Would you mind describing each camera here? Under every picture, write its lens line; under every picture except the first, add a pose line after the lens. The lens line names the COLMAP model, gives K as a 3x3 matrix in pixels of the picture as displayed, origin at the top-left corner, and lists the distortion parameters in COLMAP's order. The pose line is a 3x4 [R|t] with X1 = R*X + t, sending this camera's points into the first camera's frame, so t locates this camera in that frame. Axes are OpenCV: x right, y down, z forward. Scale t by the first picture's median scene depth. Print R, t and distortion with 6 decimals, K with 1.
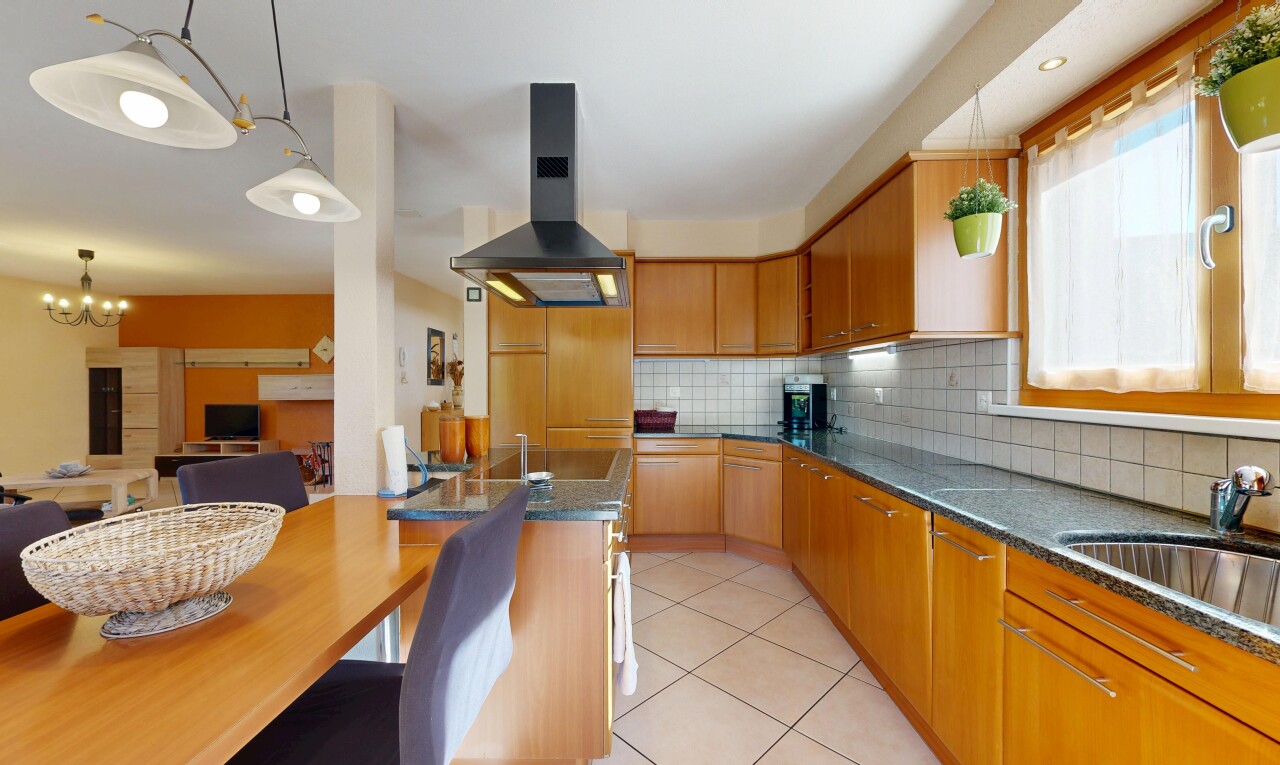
lens RADIAL K [[507.2, 0, 635.9], [0, 507.2, 384.7], [0, 0, 1]] dist [-0.000279, 0.000002]
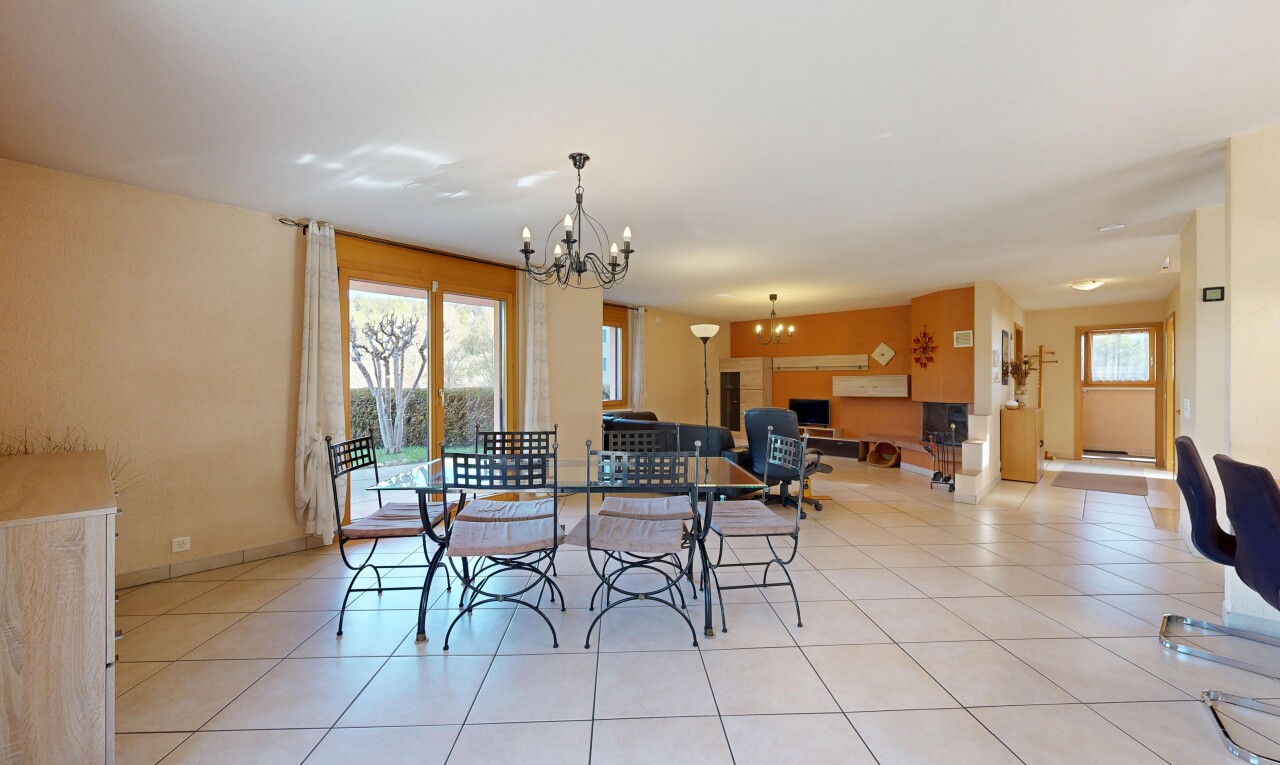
lens RADIAL K [[498.5, 0, 642.0], [0, 498.5, 384.4], [0, 0, 1]] dist [-0.002657, -0.000255]
pose [[0.750226, 0.003286, -0.661174, -0.292129], [-0.003175, 0.999994, 0.001367, 0.001218], [0.661174, 0.001074, 0.750232, -0.270545]]
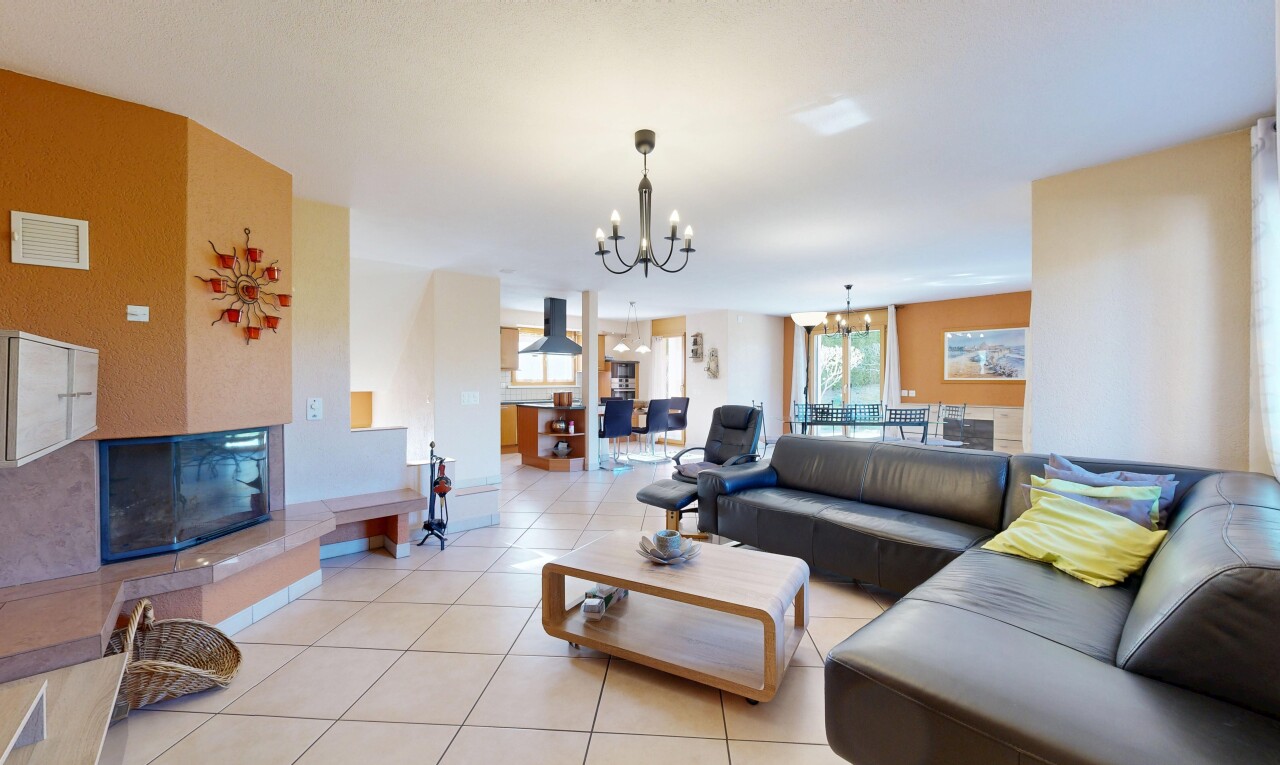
lens RADIAL K [[498.5, 0, 642.0], [0, 498.5, 384.4], [0, 0, 1]] dist [-0.002657, -0.000255]
pose [[-0.670436, -0.003218, 0.741960, -1.087762], [0.003007, 0.999971, 0.007054, -0.000582], [-0.741961, 0.006961, -0.670407, 1.011835]]
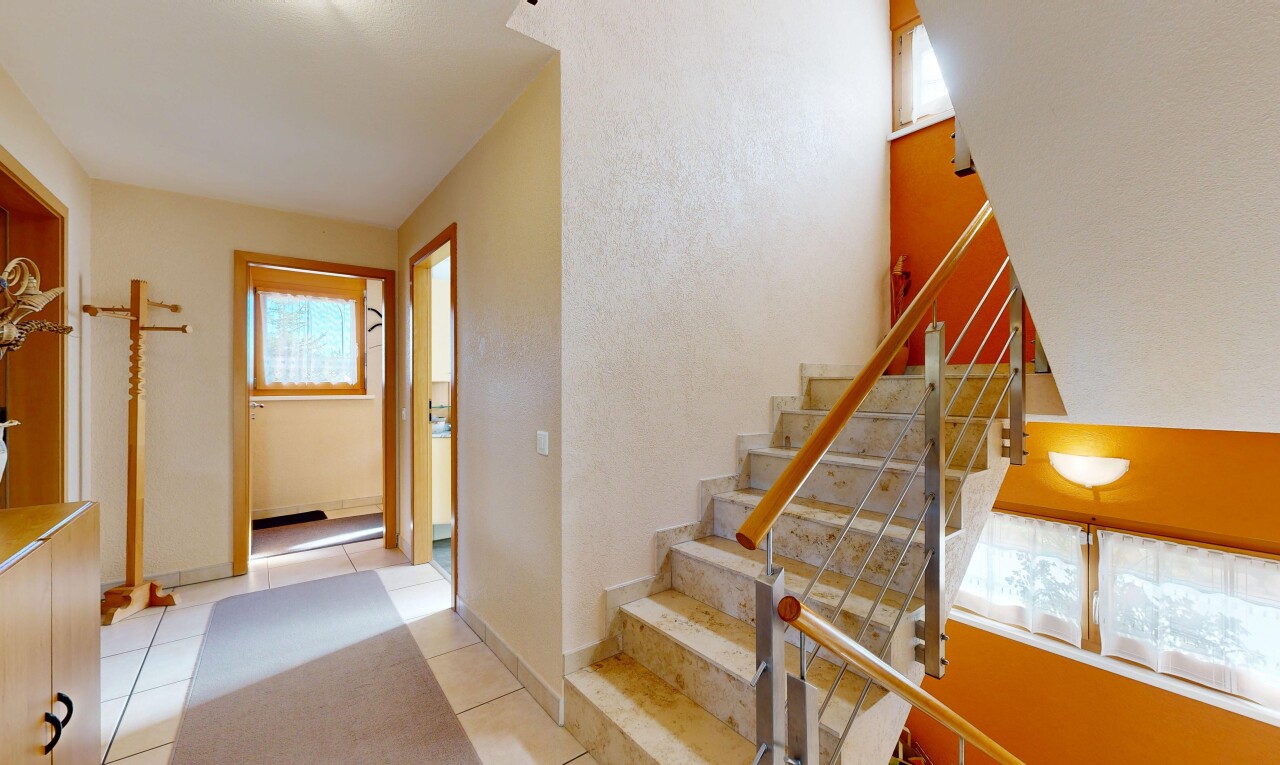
lens RADIAL K [[498.5, 0, 642.0], [0, 498.5, 384.4], [0, 0, 1]] dist [-0.002657, -0.000255]
pose [[0.775246, 0.002325, 0.631655, -0.299070], [0.003089, 0.999967, -0.007473, -0.002949], [-0.631652, 0.007744, 0.775213, 0.768583]]
